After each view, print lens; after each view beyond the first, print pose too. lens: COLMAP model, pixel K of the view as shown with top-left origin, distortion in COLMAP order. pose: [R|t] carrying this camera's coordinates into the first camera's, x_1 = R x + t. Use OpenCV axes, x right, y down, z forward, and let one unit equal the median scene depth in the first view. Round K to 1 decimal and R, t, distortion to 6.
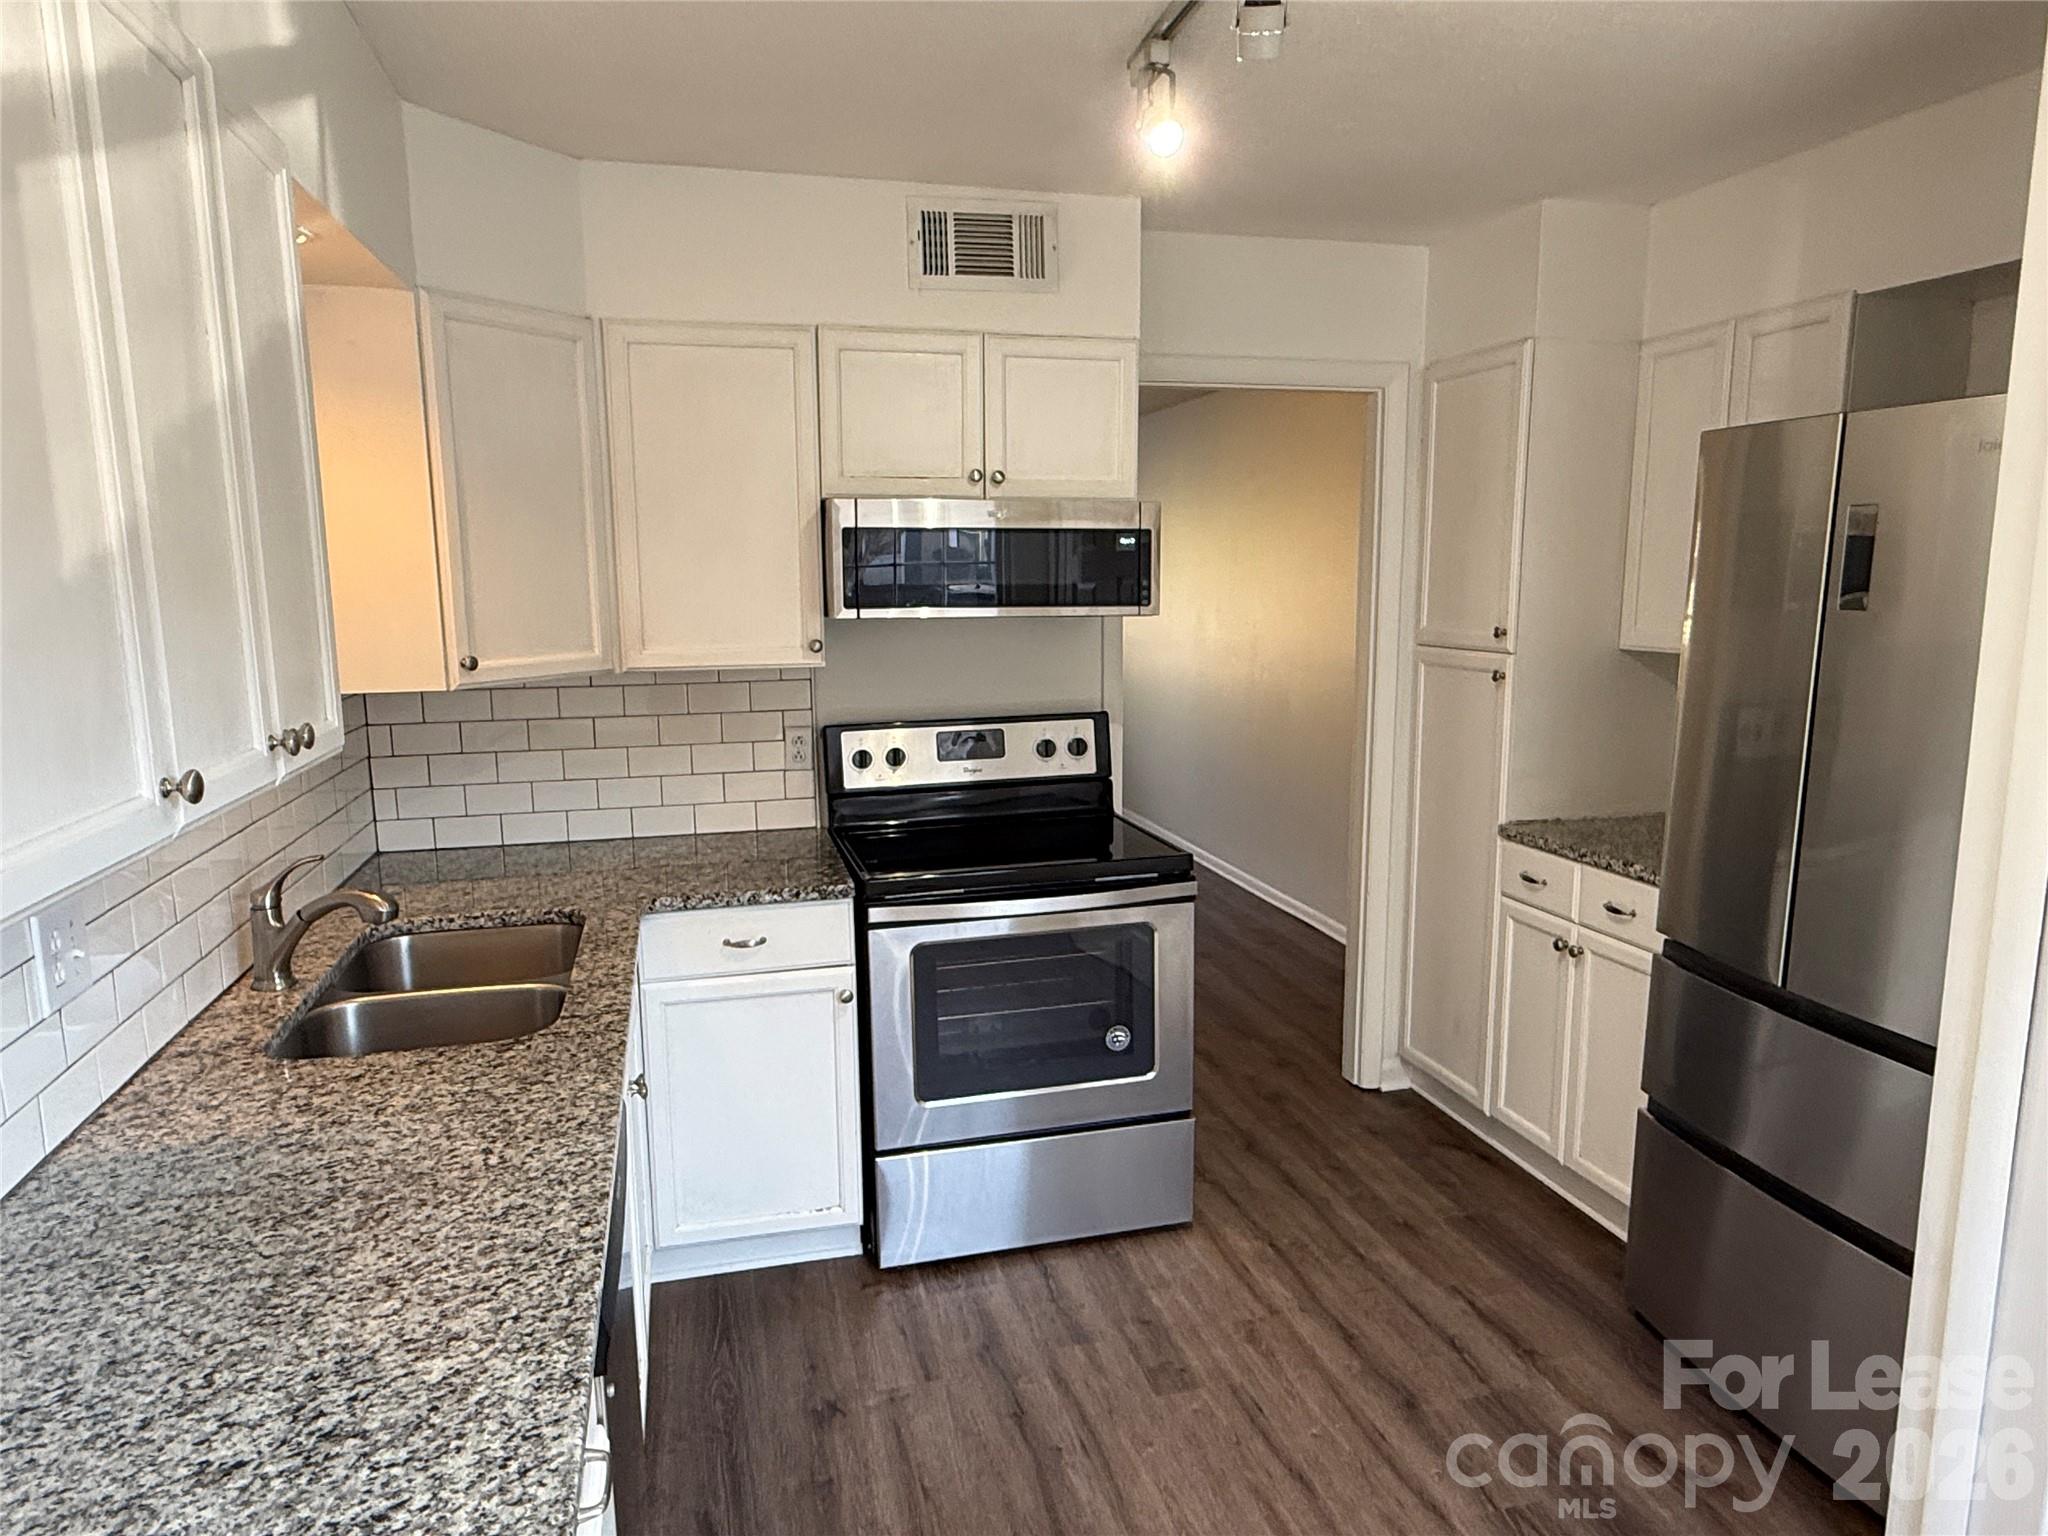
lens RADIAL K [[1292.3, 0, 1019.6], [0, 1292.3, 772.2], [0, 0, 1]] dist [-0.007438, -0.002886]
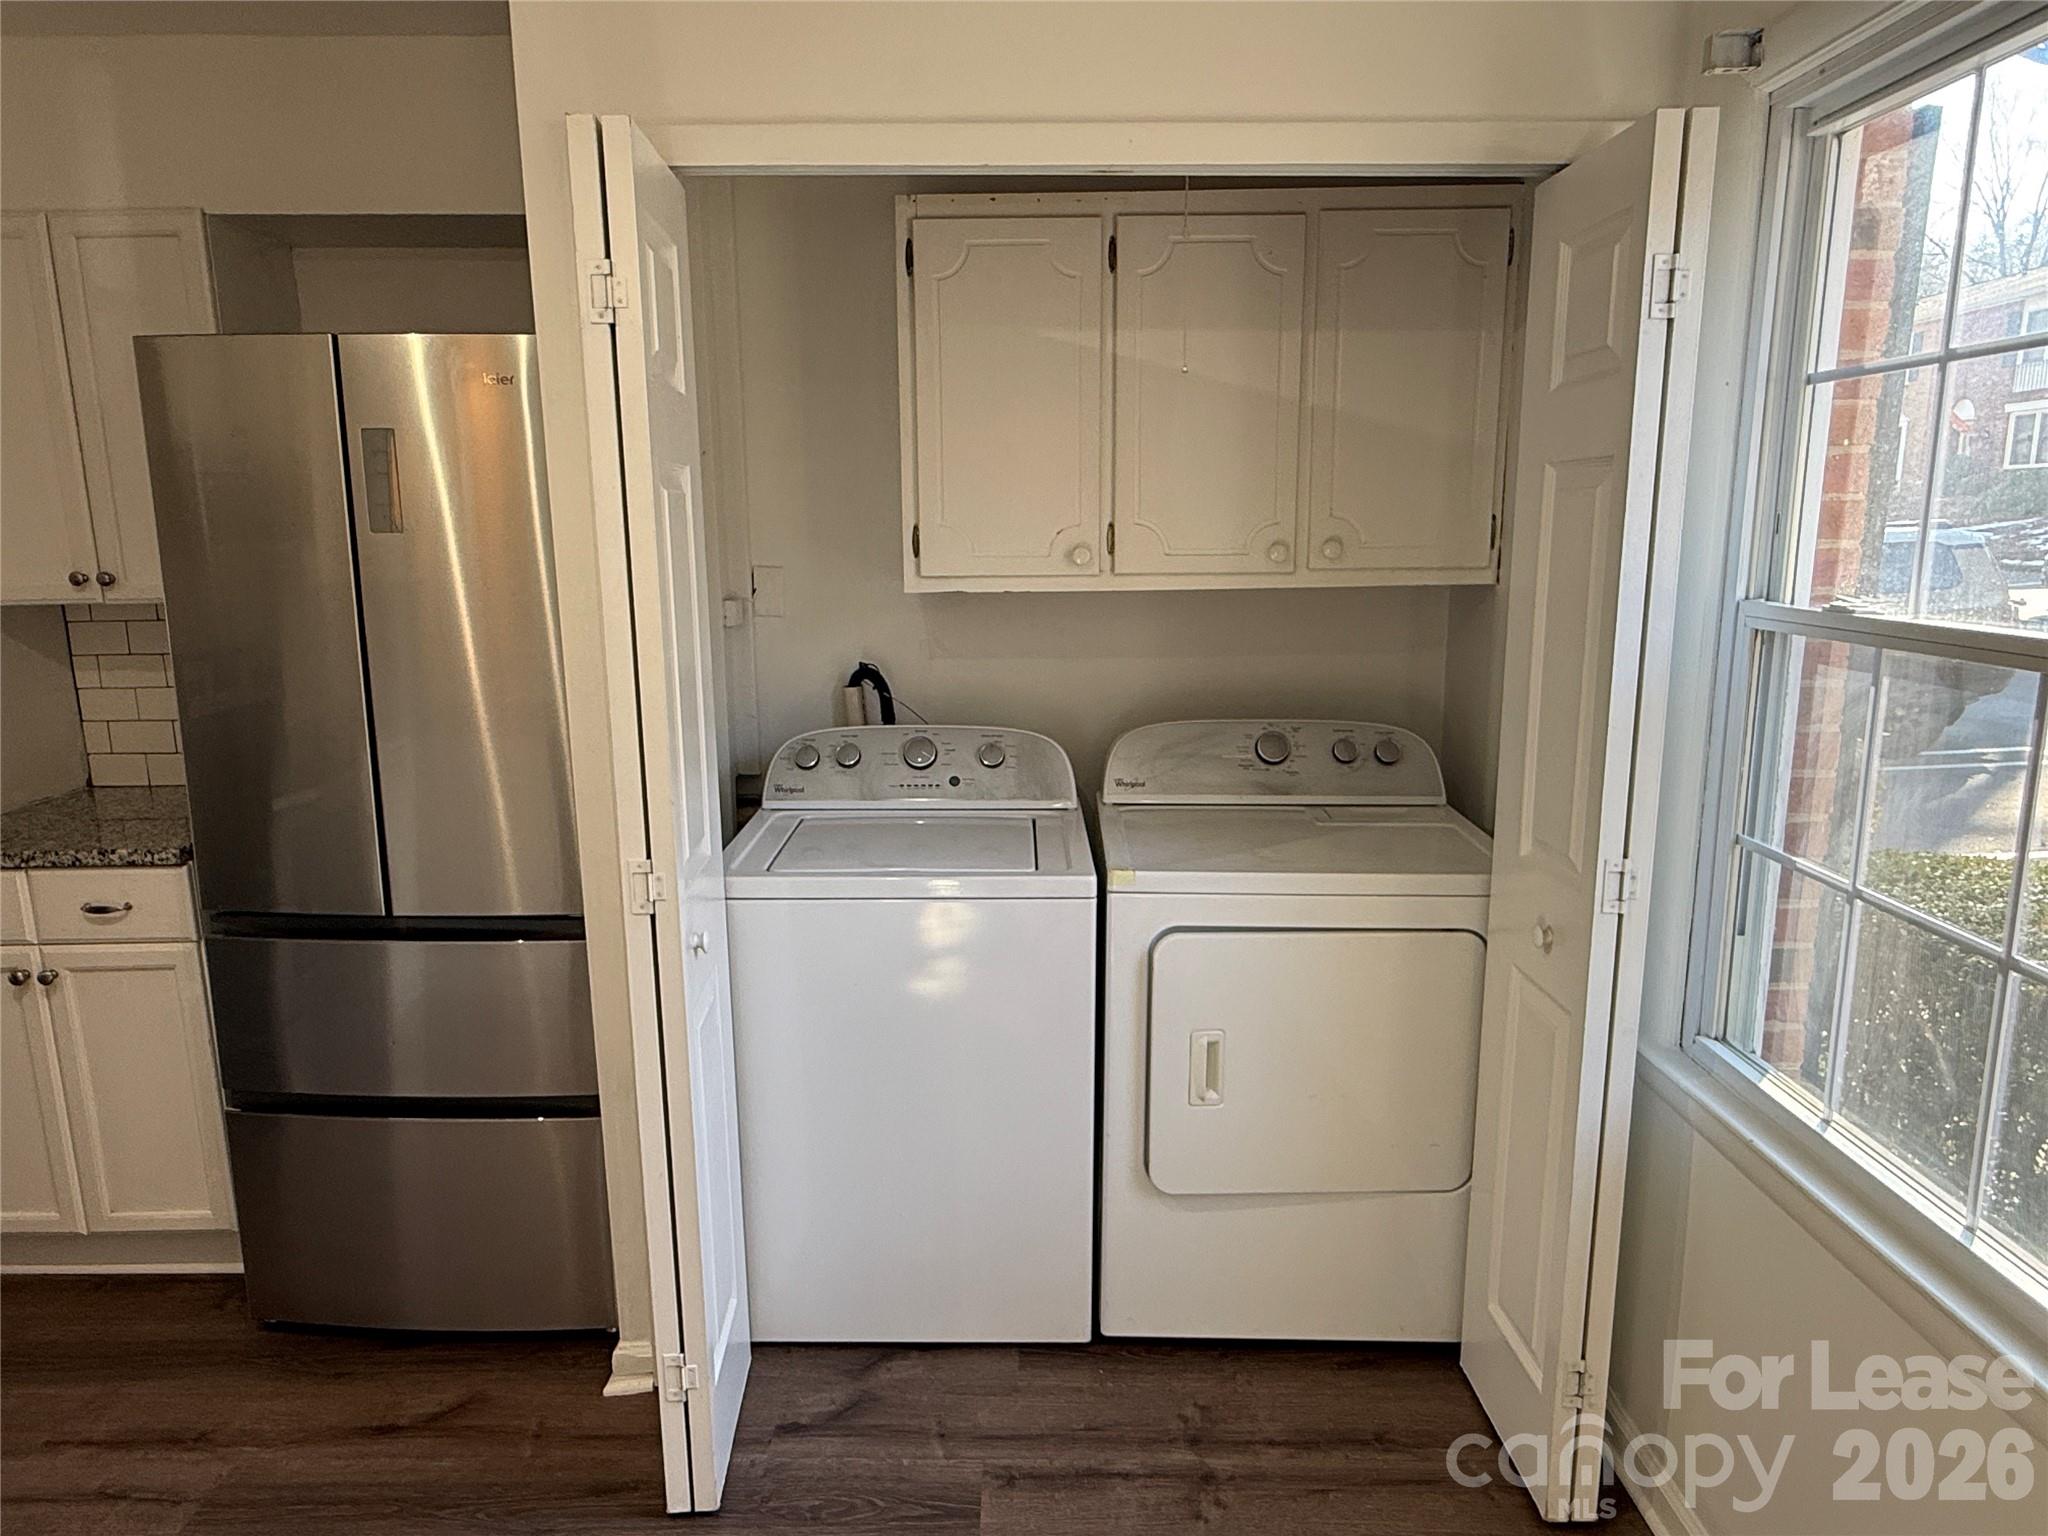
lens RADIAL K [[1292.3, 0, 1018.9], [0, 1292.3, 773.6], [0, 0, 1]] dist [-0.007438, -0.002886]
pose [[0.258423, -0.175017, 0.950046, -0.162397], [0.151993, 0.978569, 0.138927, -0.005301], [-0.954000, 0.108498, 0.279486, 0.192081]]
